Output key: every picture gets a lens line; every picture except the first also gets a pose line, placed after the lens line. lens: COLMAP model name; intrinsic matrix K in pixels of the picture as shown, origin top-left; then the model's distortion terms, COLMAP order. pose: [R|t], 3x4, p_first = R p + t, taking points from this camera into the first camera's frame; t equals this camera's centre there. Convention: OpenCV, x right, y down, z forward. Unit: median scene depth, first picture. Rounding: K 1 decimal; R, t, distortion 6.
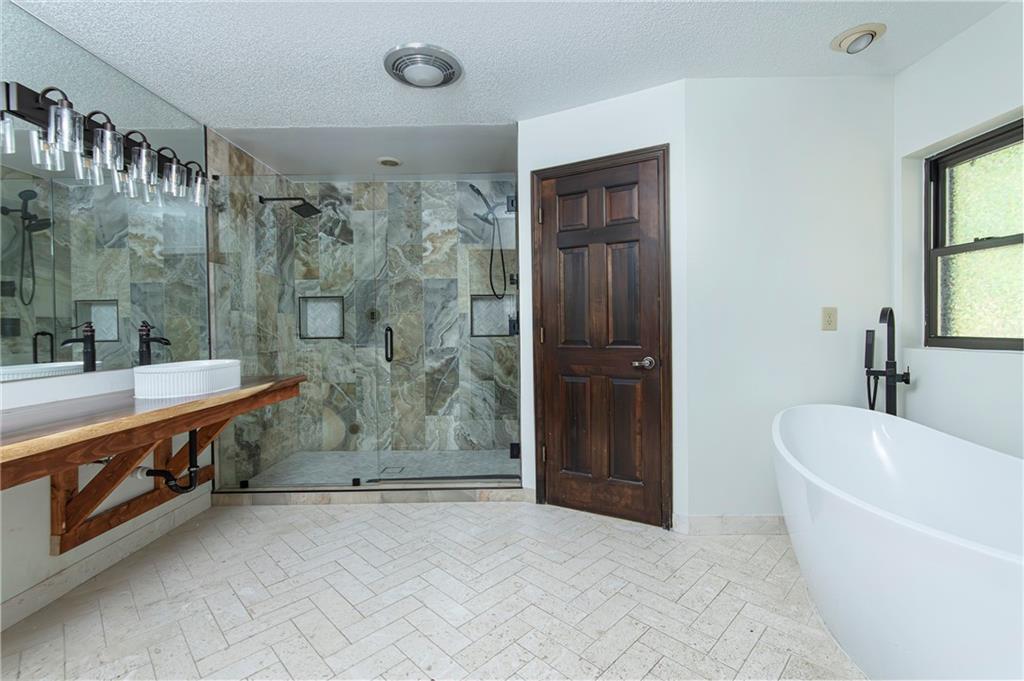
lens RADIAL K [[448.7, 0, 508.4], [0, 448.7, 336.6], [0, 0, 1]] dist [0.001032, 0.002026]
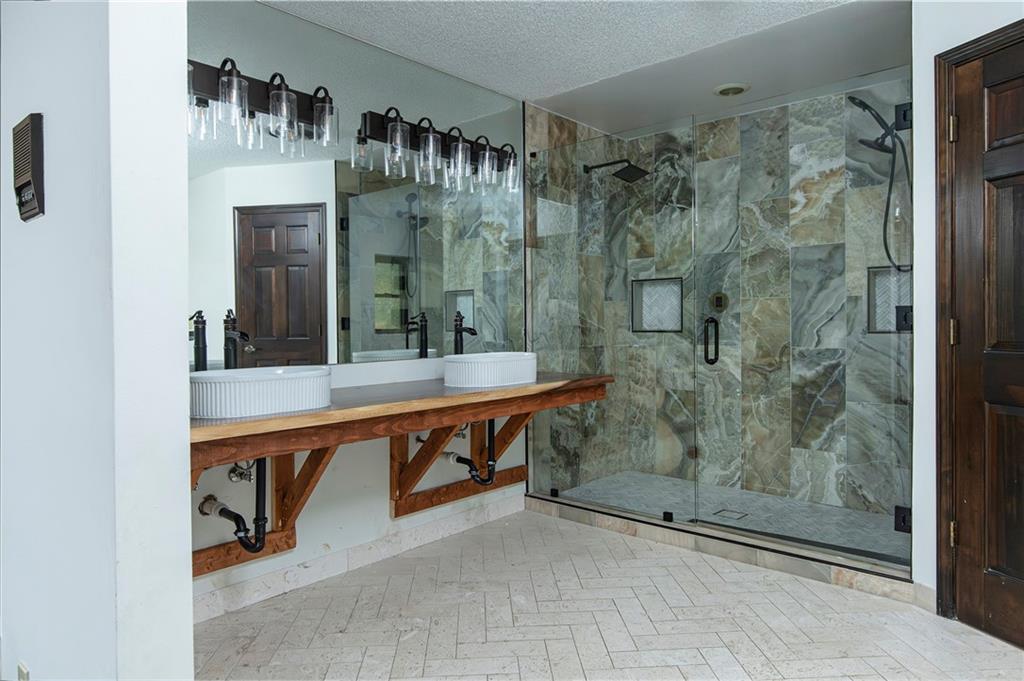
lens RADIAL K [[628.1, 0, 512.6], [0, 628.1, 336.7], [0, 0, 1]] dist [-0.004360, 0.002013]
pose [[0.751833, 0.021829, -0.658992, 0.170525], [-0.015246, 0.999760, 0.015723, -0.000876], [0.659177, -0.001774, 0.751986, 0.003788]]
